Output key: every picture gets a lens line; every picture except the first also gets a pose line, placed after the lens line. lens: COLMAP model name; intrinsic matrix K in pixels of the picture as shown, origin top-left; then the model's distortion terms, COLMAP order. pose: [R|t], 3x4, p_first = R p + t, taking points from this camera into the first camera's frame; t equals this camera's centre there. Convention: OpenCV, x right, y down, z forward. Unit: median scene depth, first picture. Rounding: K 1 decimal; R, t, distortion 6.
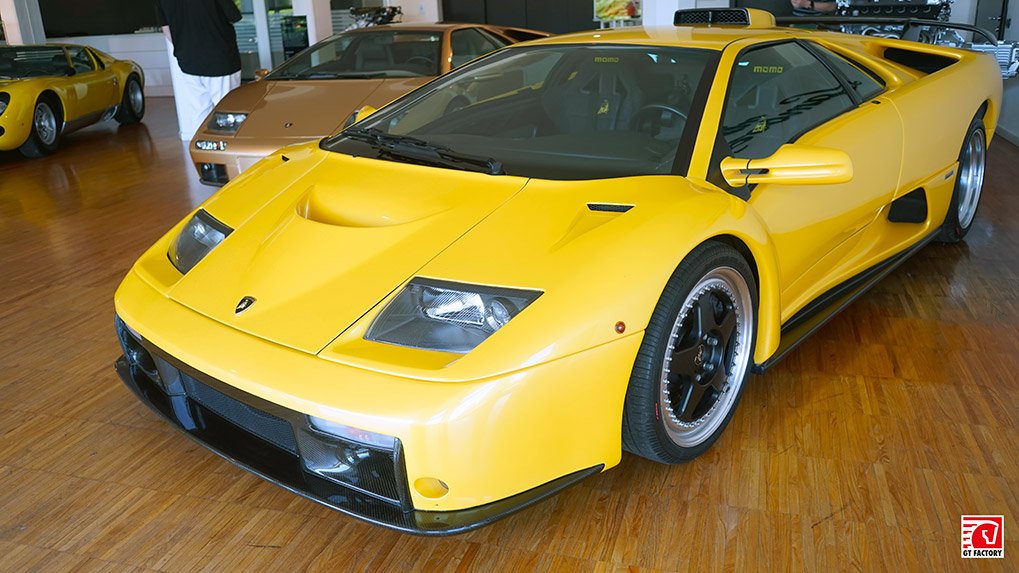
lens RADIAL K [[824.9, 0, 514.8], [0, 824.9, 285.3], [0, 0, 1]] dist [-0.107875, 0.103661]
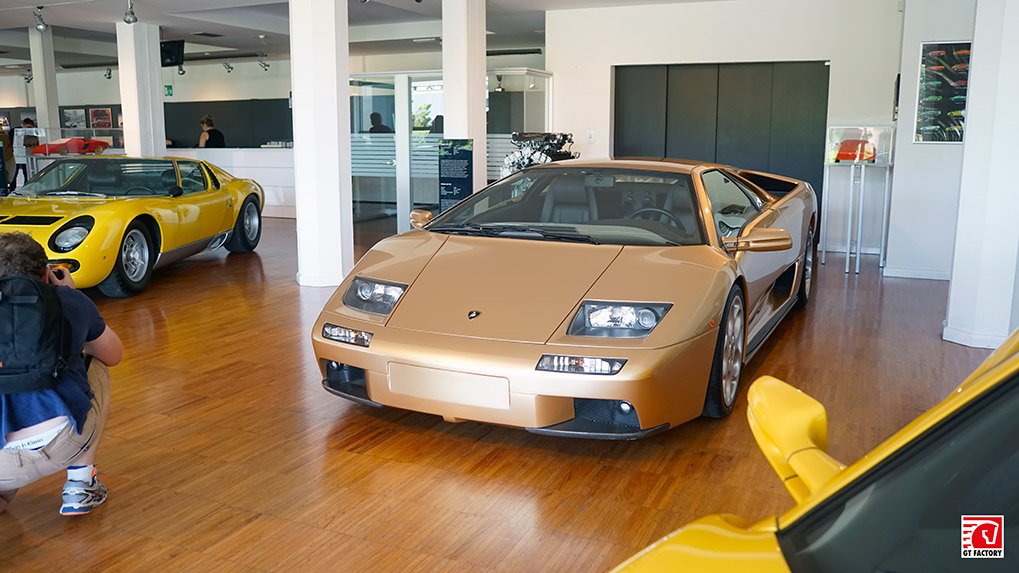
lens RADIAL K [[824.9, 0, 514.8], [0, 824.9, 285.3], [0, 0, 1]] dist [-0.107875, 0.103661]
pose [[0.990527, 0.064621, -0.121159, -0.098611], [-0.081949, 0.986181, -0.143984, -0.074360], [0.110181, 0.152549, 0.982135, 0.222963]]
